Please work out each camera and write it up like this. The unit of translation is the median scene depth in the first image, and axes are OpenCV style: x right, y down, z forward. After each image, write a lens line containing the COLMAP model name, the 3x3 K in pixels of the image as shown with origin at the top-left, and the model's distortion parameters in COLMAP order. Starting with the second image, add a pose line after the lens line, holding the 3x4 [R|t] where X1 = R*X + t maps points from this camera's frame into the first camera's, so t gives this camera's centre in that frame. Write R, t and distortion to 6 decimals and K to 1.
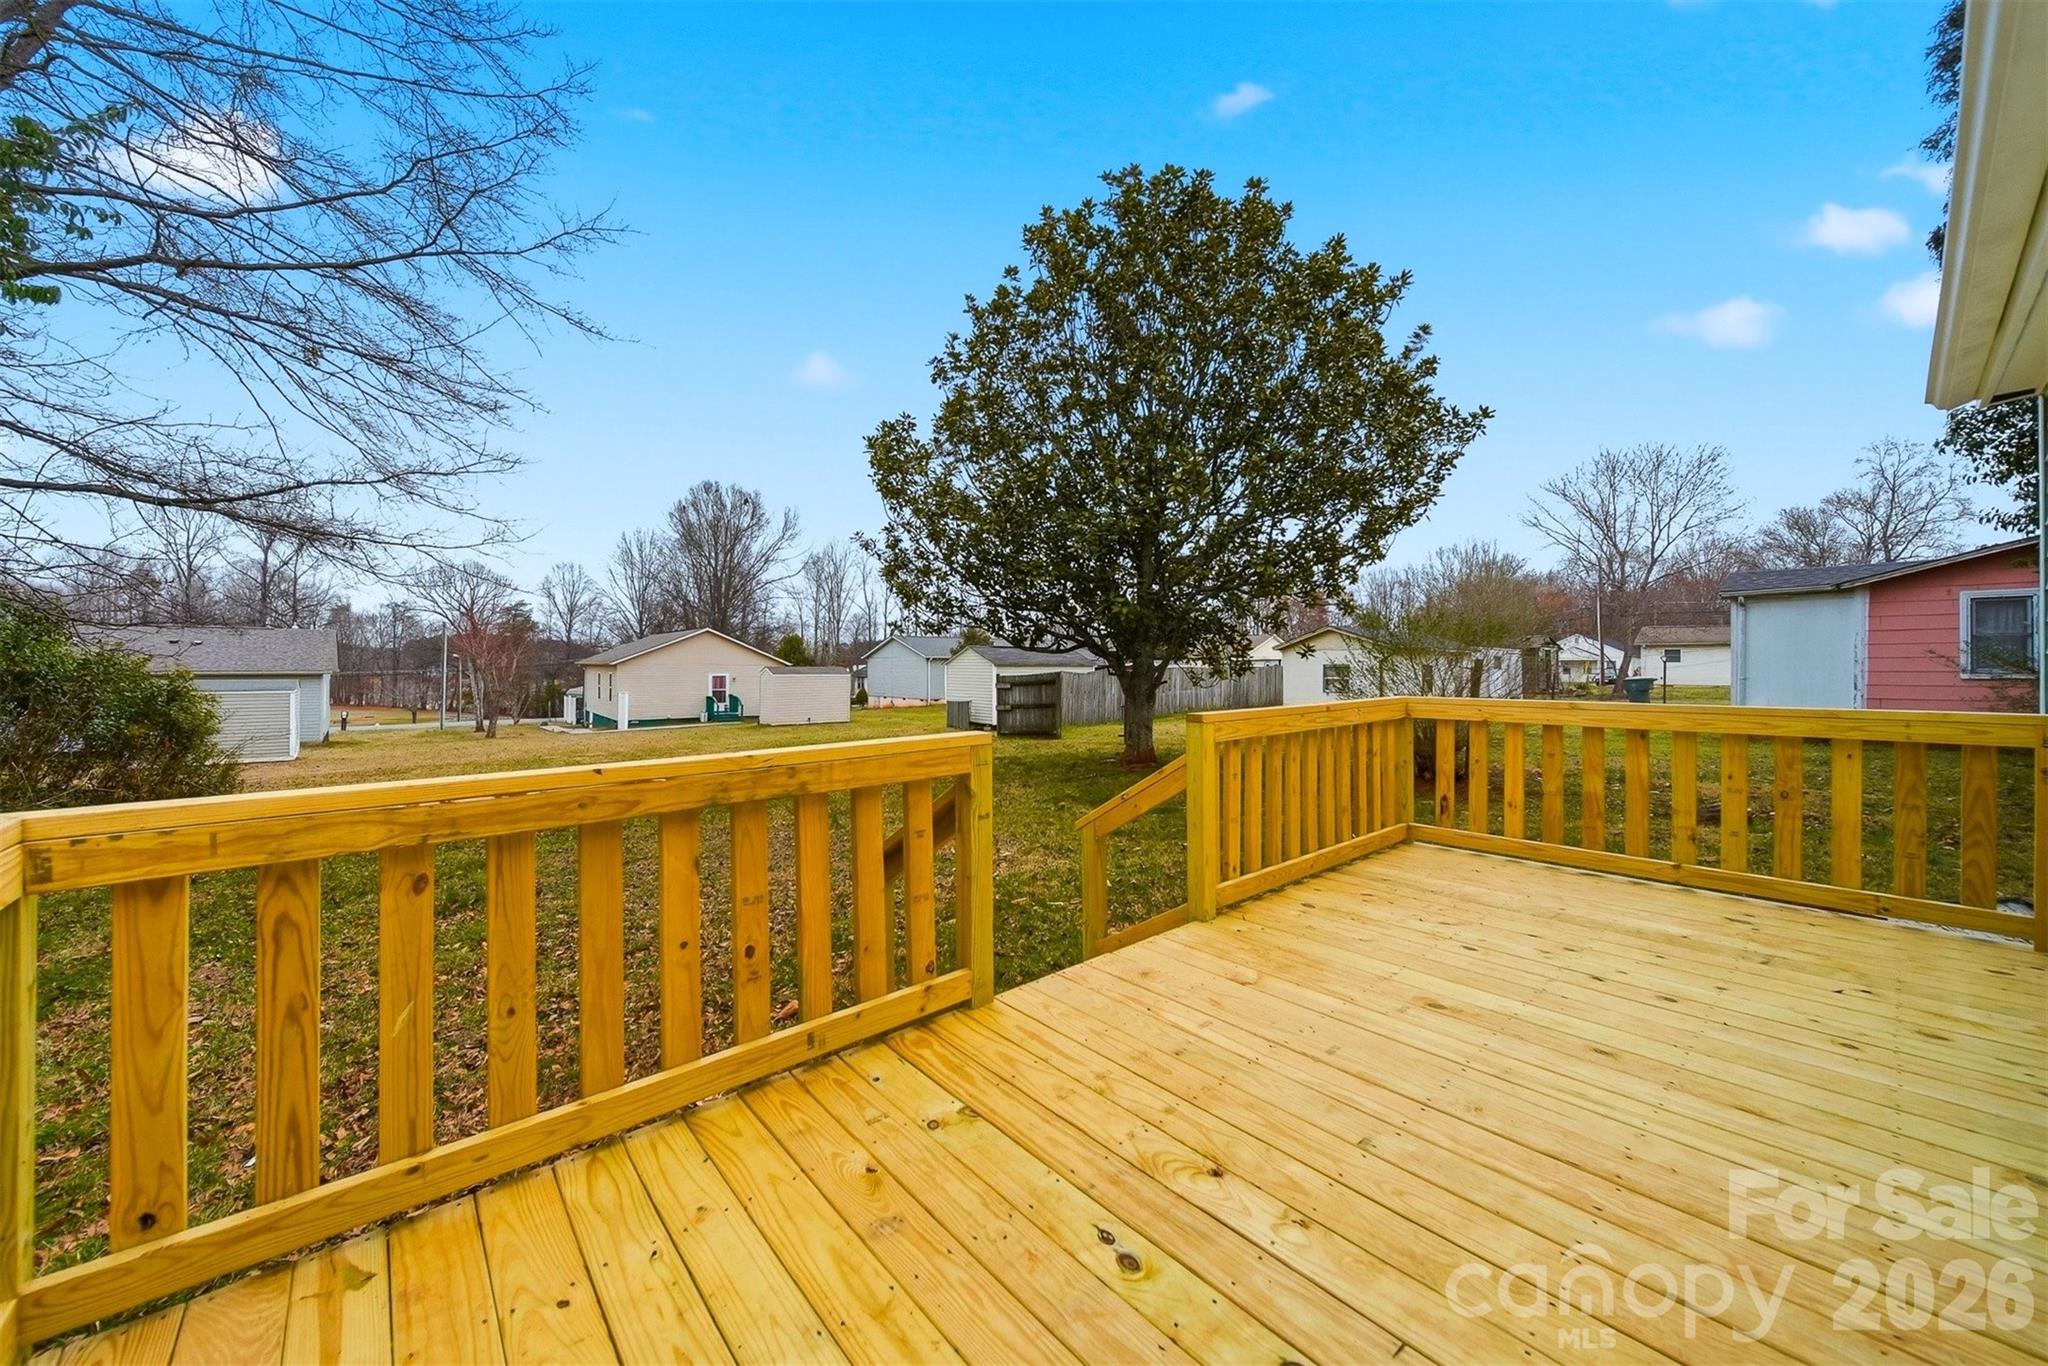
lens RADIAL K [[745.4, 0, 1033.4], [0, 745.4, 677.8], [0, 0, 1]] dist [-0.020585, 0.000093]
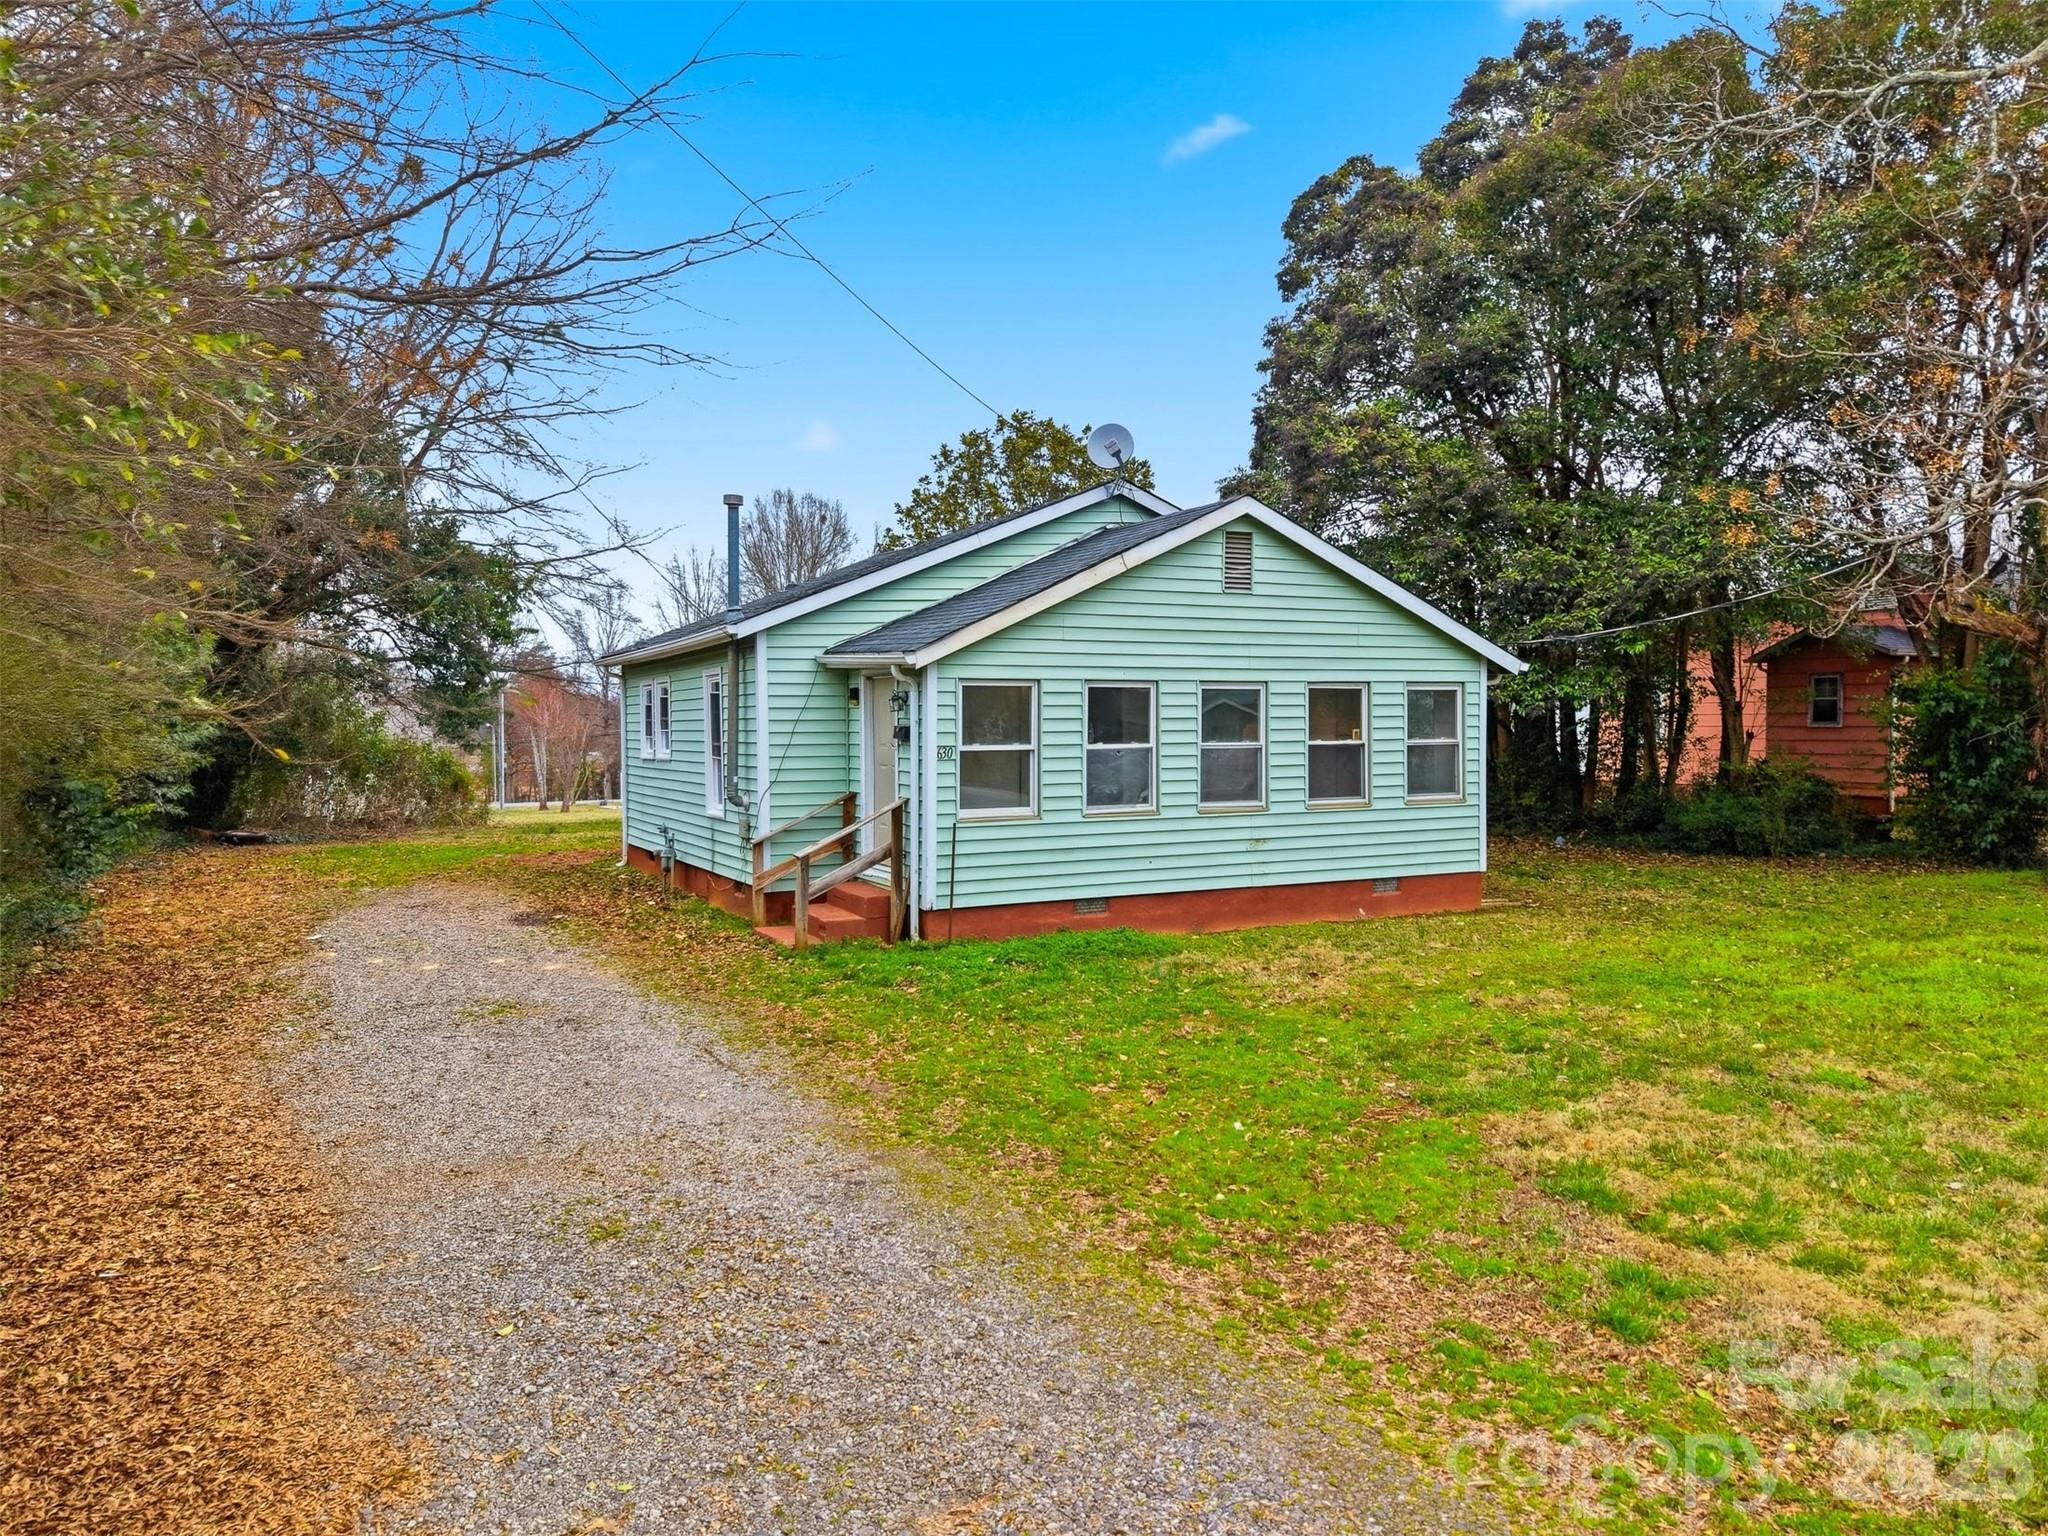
lens RADIAL K [[1401.6, 0, 1013.6], [0, 1401.6, 764.6], [0, 0, 1]] dist [0.003048, -0.005663]
pose [[0.965285, -0.006882, -0.261109, 0.263734], [0.010167, 0.999885, 0.011231, 0.002000], [0.261002, -0.013495, 0.965244, -0.513556]]
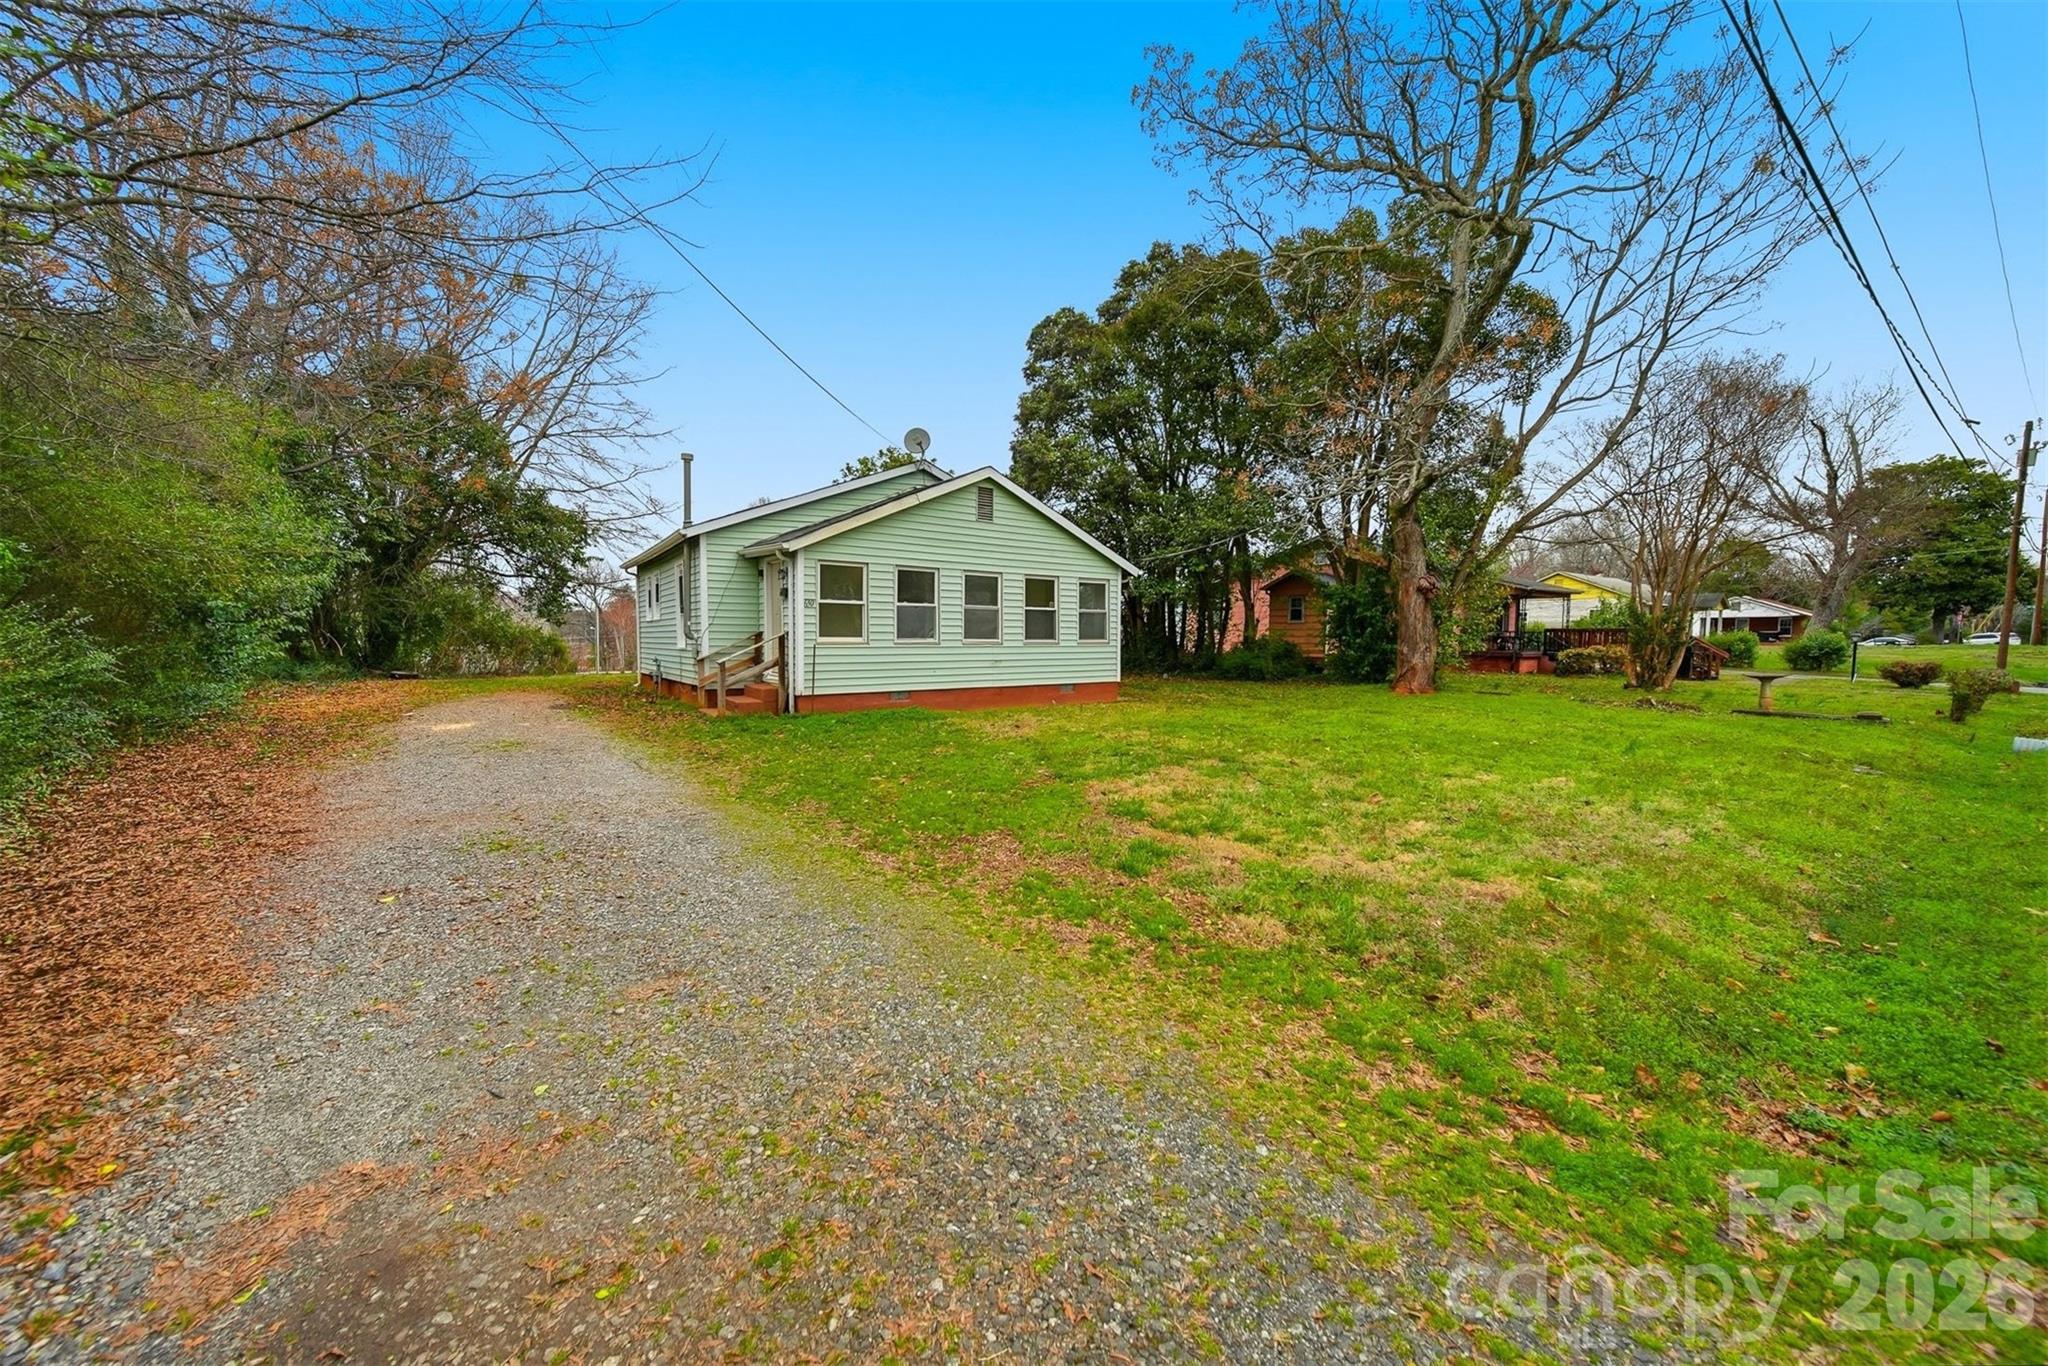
lens RADIAL K [[745.4, 0, 1033.4], [0, 745.4, 677.8], [0, 0, 1]] dist [-0.020585, 0.000093]
pose [[0.995913, 0.004166, -0.090219, 0.278202], [-0.000782, 0.999296, 0.037511, 0.020328], [0.090312, -0.037287, 0.995215, -0.492364]]
